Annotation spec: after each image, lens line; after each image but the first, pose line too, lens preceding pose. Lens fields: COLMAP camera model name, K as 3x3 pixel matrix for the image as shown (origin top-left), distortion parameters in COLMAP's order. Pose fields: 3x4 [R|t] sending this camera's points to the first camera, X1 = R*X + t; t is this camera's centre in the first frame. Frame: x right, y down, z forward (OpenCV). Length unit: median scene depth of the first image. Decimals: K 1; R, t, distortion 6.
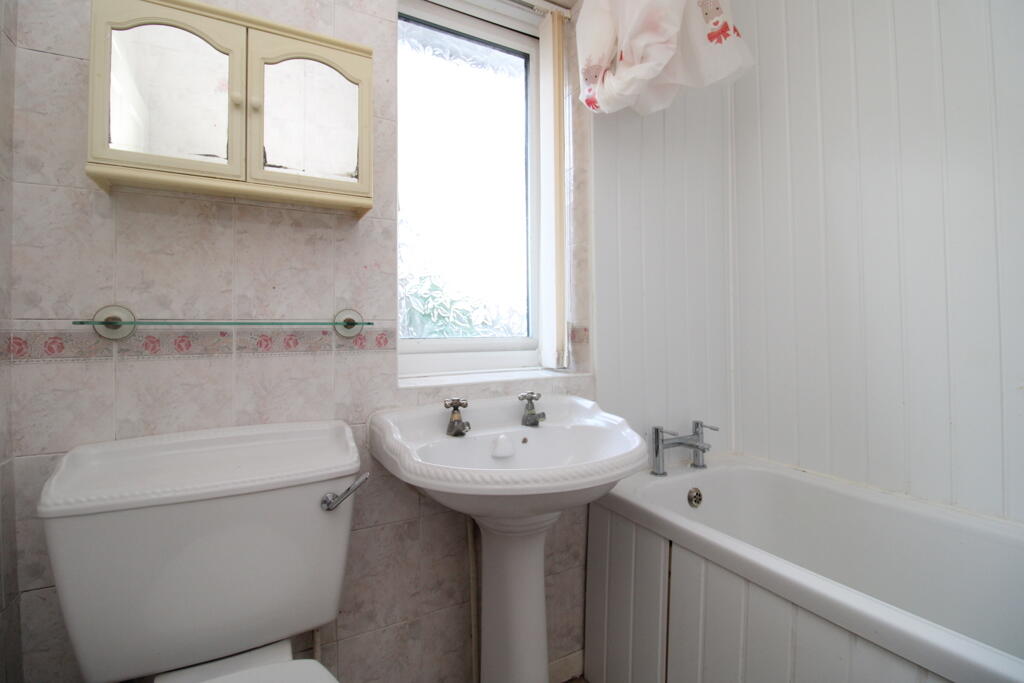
lens RADIAL K [[478.5, 0, 516.6], [0, 478.5, 327.1], [0, 0, 1]] dist [-0.001247, -0.008957]
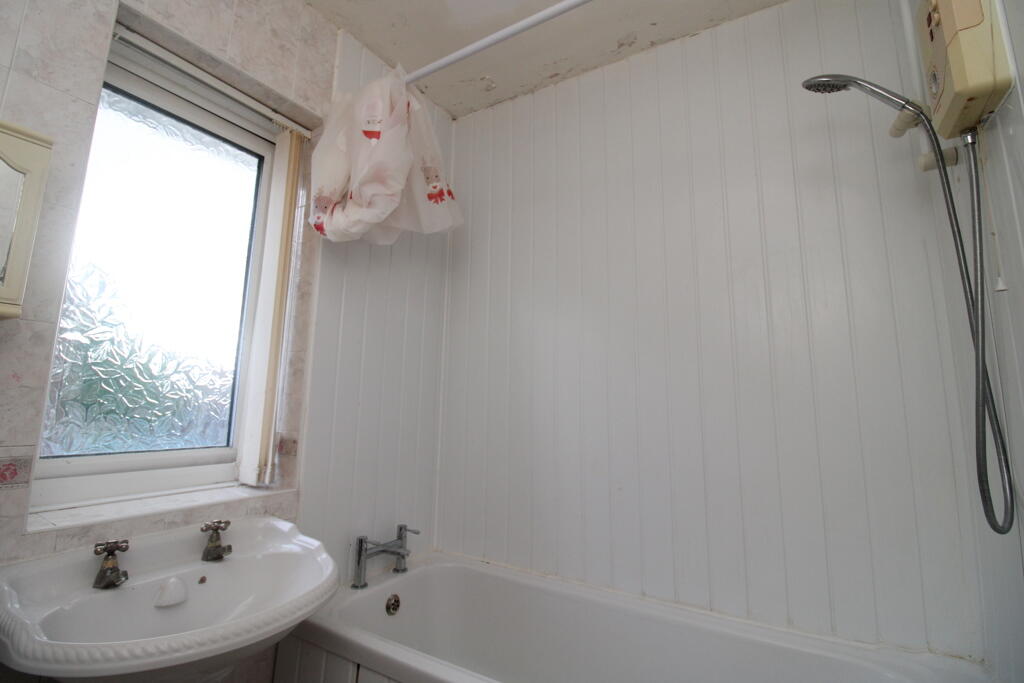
lens RADIAL K [[478.5, 0, 516.6], [0, 478.5, 327.1], [0, 0, 1]] dist [-0.001247, -0.008957]
pose [[0.860981, 0.104577, 0.497771, 0.027173], [-0.031517, 0.987724, -0.152997, -0.102946], [-0.507661, 0.116039, 0.853707, -0.107298]]
